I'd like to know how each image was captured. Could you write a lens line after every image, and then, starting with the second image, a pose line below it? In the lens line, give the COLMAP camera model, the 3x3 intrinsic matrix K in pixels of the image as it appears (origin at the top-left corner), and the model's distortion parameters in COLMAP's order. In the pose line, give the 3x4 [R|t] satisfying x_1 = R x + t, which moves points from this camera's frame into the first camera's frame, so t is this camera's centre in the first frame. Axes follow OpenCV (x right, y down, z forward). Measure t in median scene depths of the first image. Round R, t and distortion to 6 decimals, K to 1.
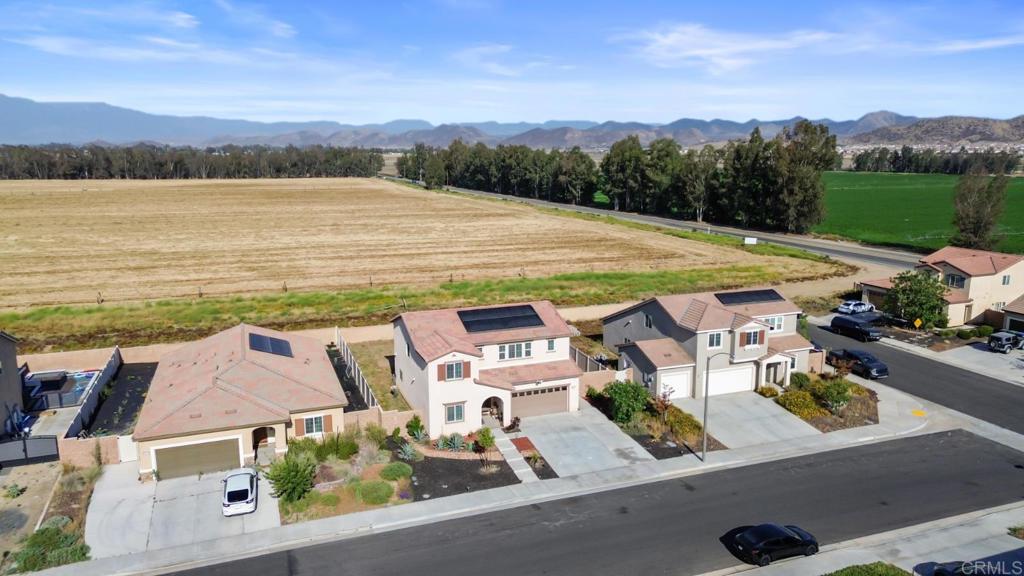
lens RADIAL K [[719.4, 0, 516.9], [0, 719.4, 273.4], [0, 0, 1]] dist [0.074438, -0.070637]
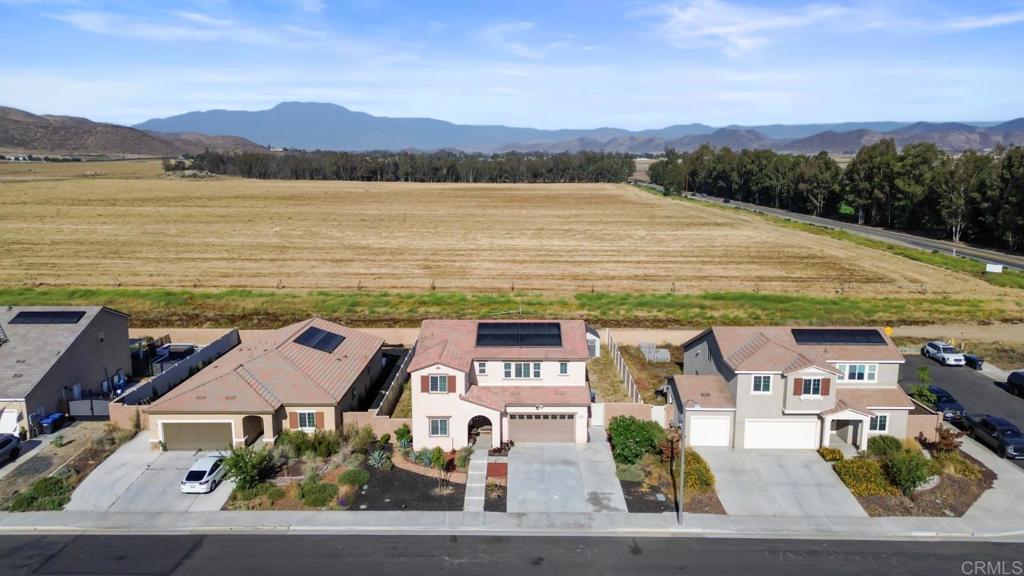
lens RADIAL K [[719.4, 0, 518.4], [0, 719.4, 272.2], [0, 0, 1]] dist [0.074438, -0.070637]
pose [[0.932295, 0.061108, -0.356501, 0.302422], [-0.064228, 0.997930, 0.003089, -0.021997], [0.355951, 0.020017, 0.934290, 0.104580]]
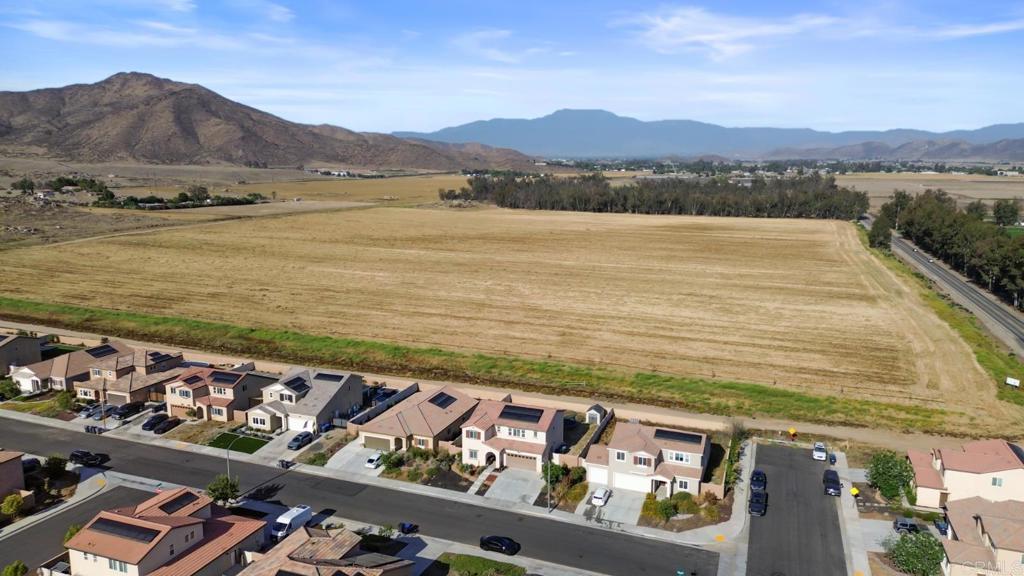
lens RADIAL K [[719.4, 0, 521.8], [0, 719.4, 272.4], [0, 0, 1]] dist [0.074438, -0.070637]
pose [[0.750263, 0.109444, -0.652018, 1.164129], [-0.119636, 0.992397, 0.028915, -0.359693], [0.650225, 0.056311, 0.757652, -0.472221]]
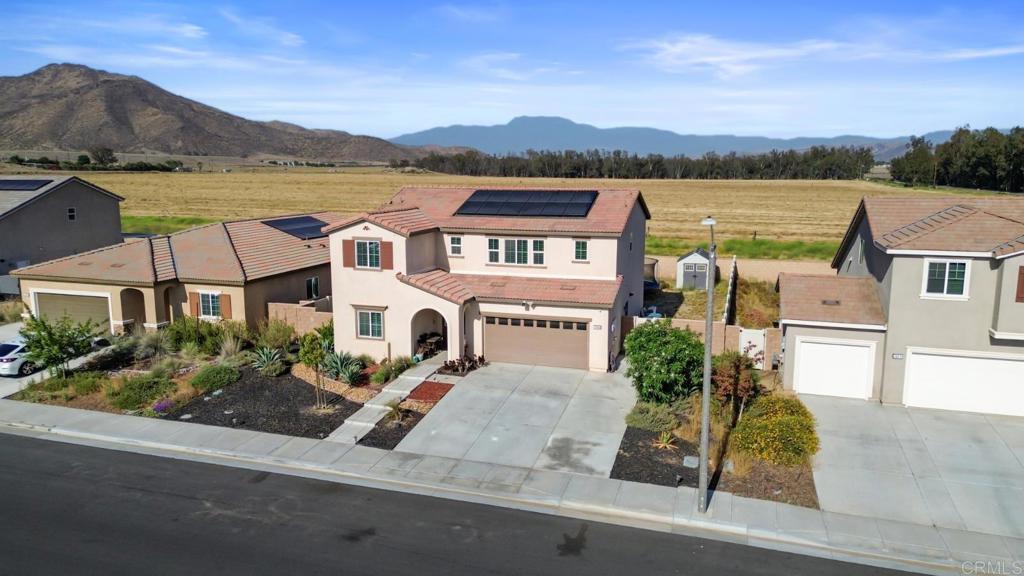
lens RADIAL K [[719.4, 0, 519.2], [0, 719.4, 279.5], [0, 0, 1]] dist [0.074438, -0.070637]
pose [[0.783863, 0.100104, -0.612811, 0.340012], [-0.108249, 0.993837, 0.023882, 0.109582], [0.611425, 0.047616, 0.789868, 0.505579]]
